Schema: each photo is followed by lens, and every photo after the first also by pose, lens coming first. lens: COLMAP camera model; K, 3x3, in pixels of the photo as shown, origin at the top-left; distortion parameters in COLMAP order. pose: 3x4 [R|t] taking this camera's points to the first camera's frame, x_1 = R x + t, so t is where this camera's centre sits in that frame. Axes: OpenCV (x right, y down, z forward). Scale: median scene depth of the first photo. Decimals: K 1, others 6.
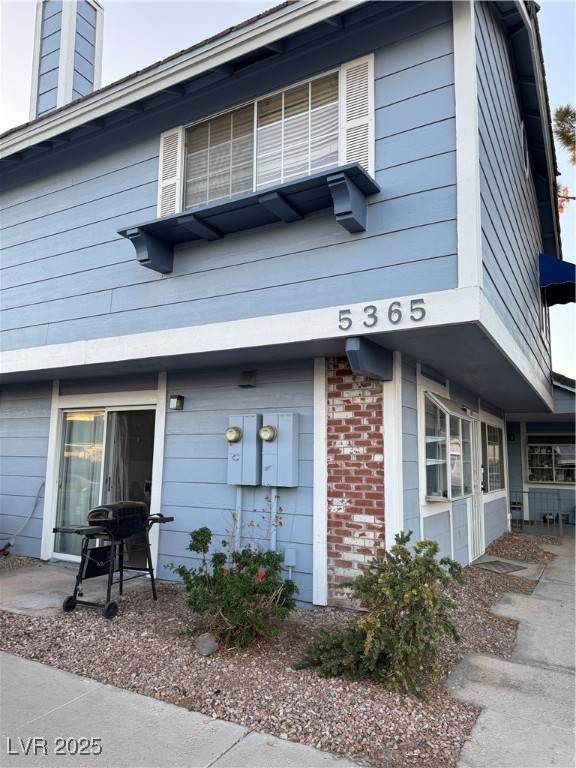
lens RADIAL K [[543.7, 0, 288.0], [0, 543.7, 384.0], [0, 0, 1]] dist [-0.003422, -0.002157]
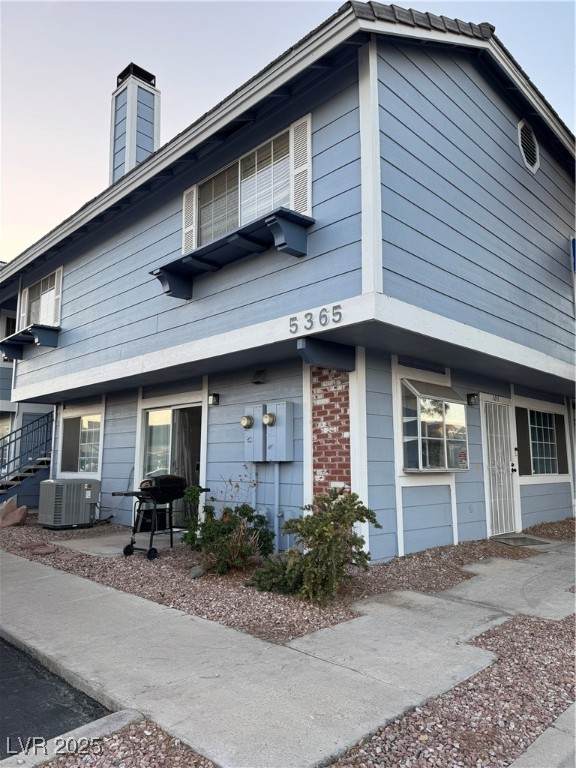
lens RADIAL K [[538.6, 0, 289.0], [0, 538.6, 380.7], [0, 0, 1]] dist [0.005282, 0.000201]
pose [[0.965038, -0.055662, -0.256131, 0.345995], [0.052087, 0.998427, -0.020725, 0.031951], [0.256882, 0.006660, 0.966420, -0.194633]]
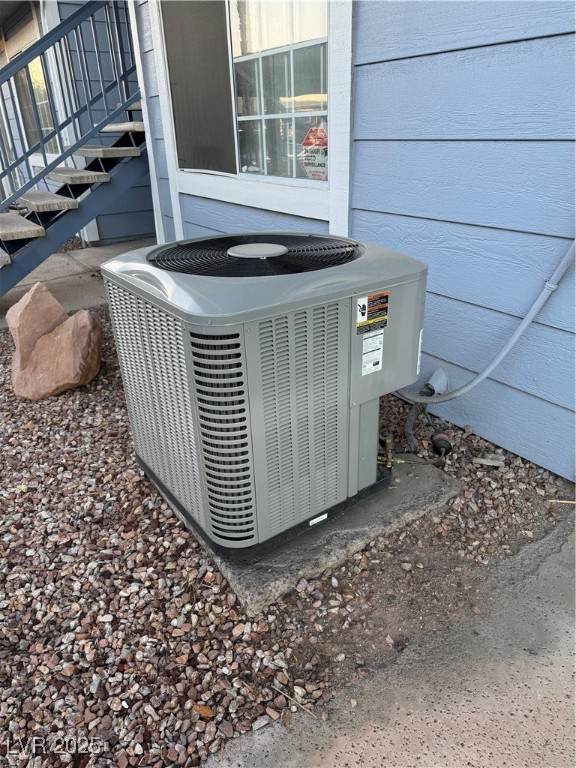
lens RADIAL K [[538.6, 0, 289.0], [0, 538.6, 380.7], [0, 0, 1]] dist [0.005282, 0.000201]
pose [[0.893737, 0.152309, -0.421942, -0.637982], [0.104858, 0.843607, 0.526624, 0.181966], [0.436163, -0.514908, 0.737992, 1.055344]]
